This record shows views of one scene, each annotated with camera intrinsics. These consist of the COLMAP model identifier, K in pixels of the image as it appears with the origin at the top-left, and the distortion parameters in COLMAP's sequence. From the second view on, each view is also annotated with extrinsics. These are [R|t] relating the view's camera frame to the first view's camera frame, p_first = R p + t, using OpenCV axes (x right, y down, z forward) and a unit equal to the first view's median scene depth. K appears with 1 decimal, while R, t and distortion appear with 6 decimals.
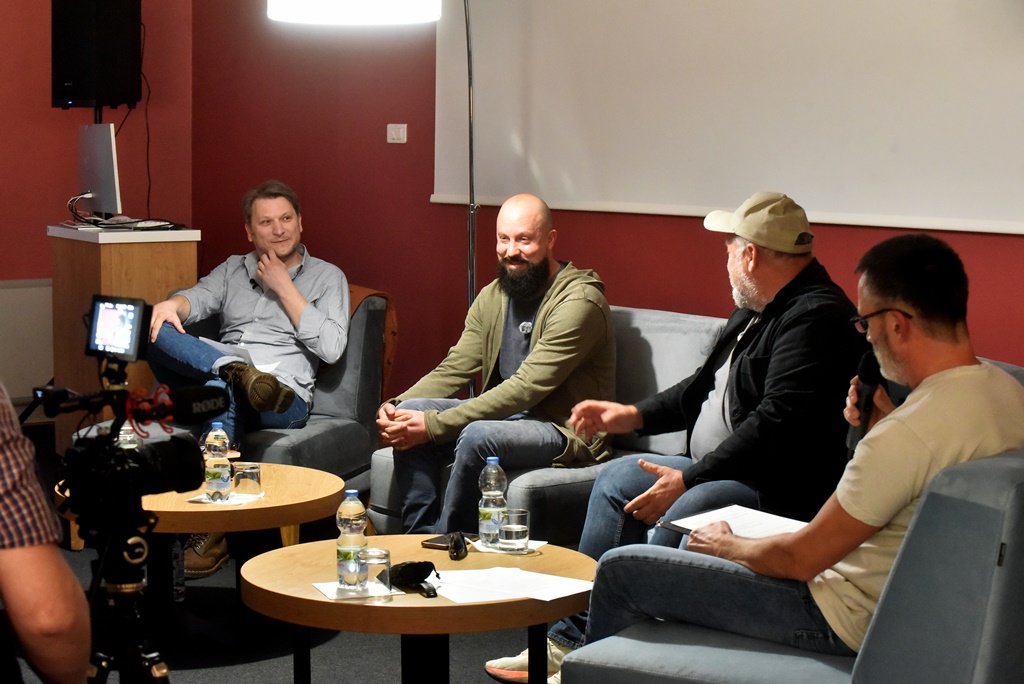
lens RADIAL K [[2111.2, 0, 512.0], [0, 2111.2, 342.0], [0, 0, 1]] dist [-0.082316, -0.211160]
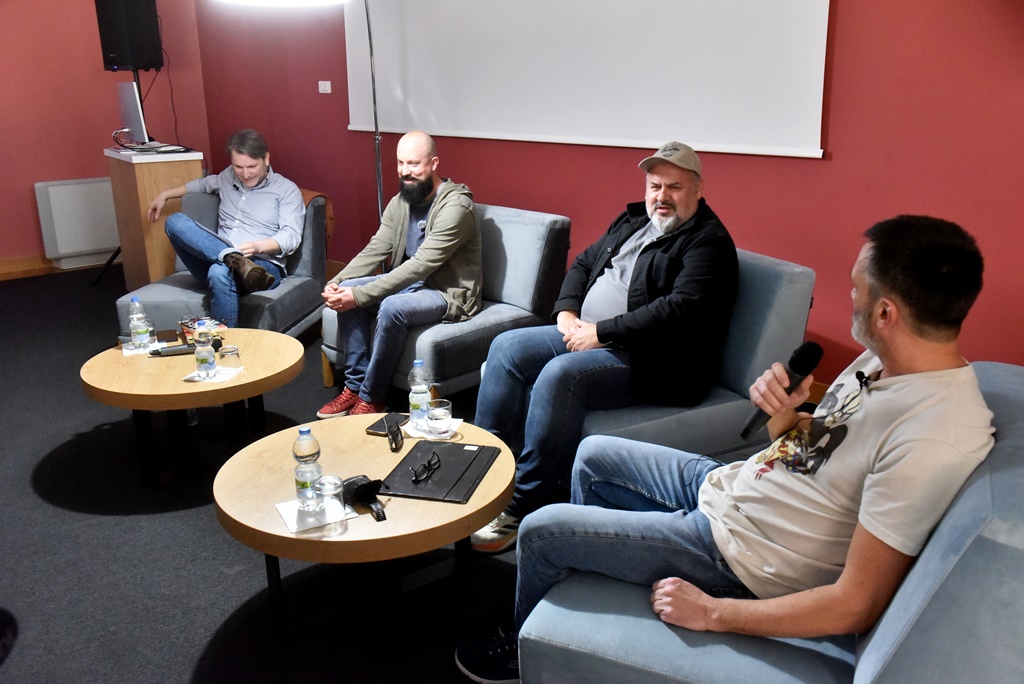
lens RADIAL K [[841.7, 0, 527.7], [0, 841.7, 340.8], [0, 0, 1]] dist [-0.003518, 0.004054]
pose [[0.985482, -0.057235, 0.159839, -0.019057], [0.023429, 0.978302, 0.205856, -0.047336], [-0.168153, -0.199123, 0.965440, 0.389672]]
